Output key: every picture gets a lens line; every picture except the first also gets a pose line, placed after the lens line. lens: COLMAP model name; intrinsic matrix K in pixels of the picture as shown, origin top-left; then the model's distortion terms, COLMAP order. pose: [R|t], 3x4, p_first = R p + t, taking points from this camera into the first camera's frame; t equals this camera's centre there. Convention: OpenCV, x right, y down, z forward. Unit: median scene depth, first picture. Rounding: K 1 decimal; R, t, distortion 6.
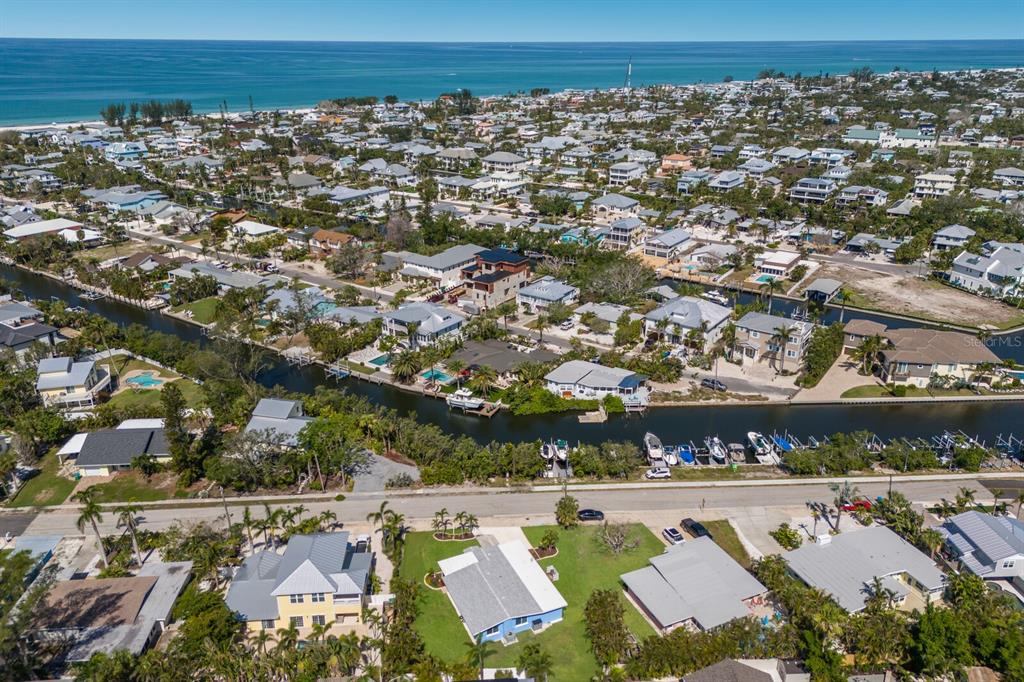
lens RADIAL K [[746.8, 0, 512.0], [0, 746.8, 341.0], [0, 0, 1]] dist [0.098680, -0.108253]
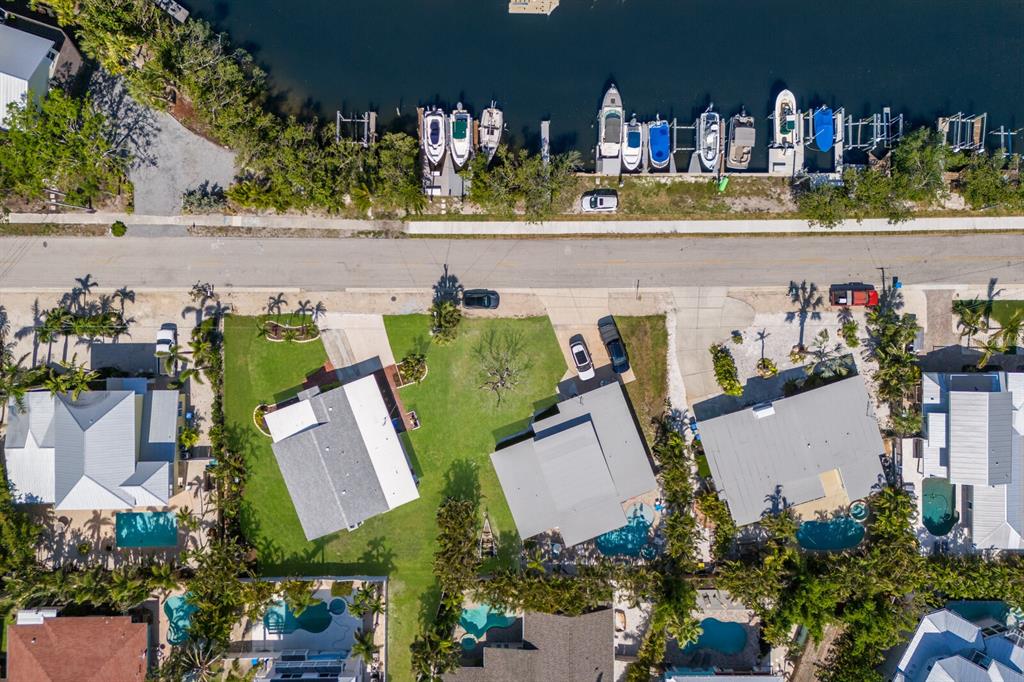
lens RADIAL K [[746.8, 0, 512.0], [0, 746.8, 341.0], [0, 0, 1]] dist [0.098680, -0.108253]
pose [[0.997773, 0.063421, 0.020637, 0.092268], [-0.042139, 0.359633, 0.932142, -0.320979], [0.051696, -0.930936, 0.361504, 0.531934]]
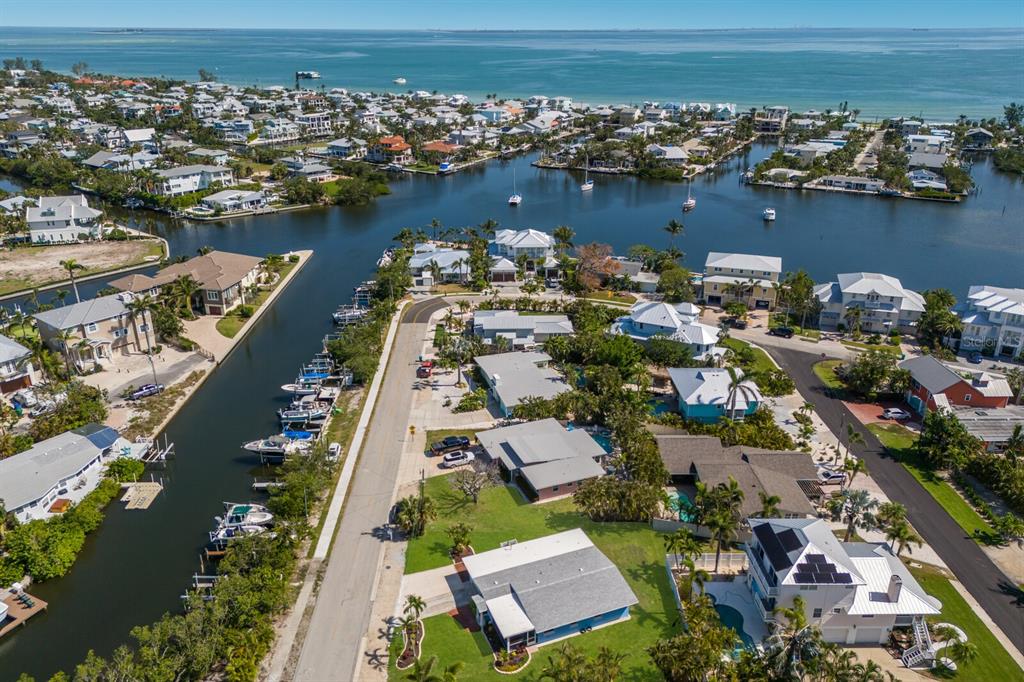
lens RADIAL K [[746.8, 0, 512.0], [0, 746.8, 341.0], [0, 0, 1]] dist [0.098680, -0.108253]
pose [[0.039286, -0.383758, 0.922598, -0.420578], [0.369000, 0.863619, 0.343513, -0.116861], [-0.928599, 0.326944, 0.175535, 0.520705]]
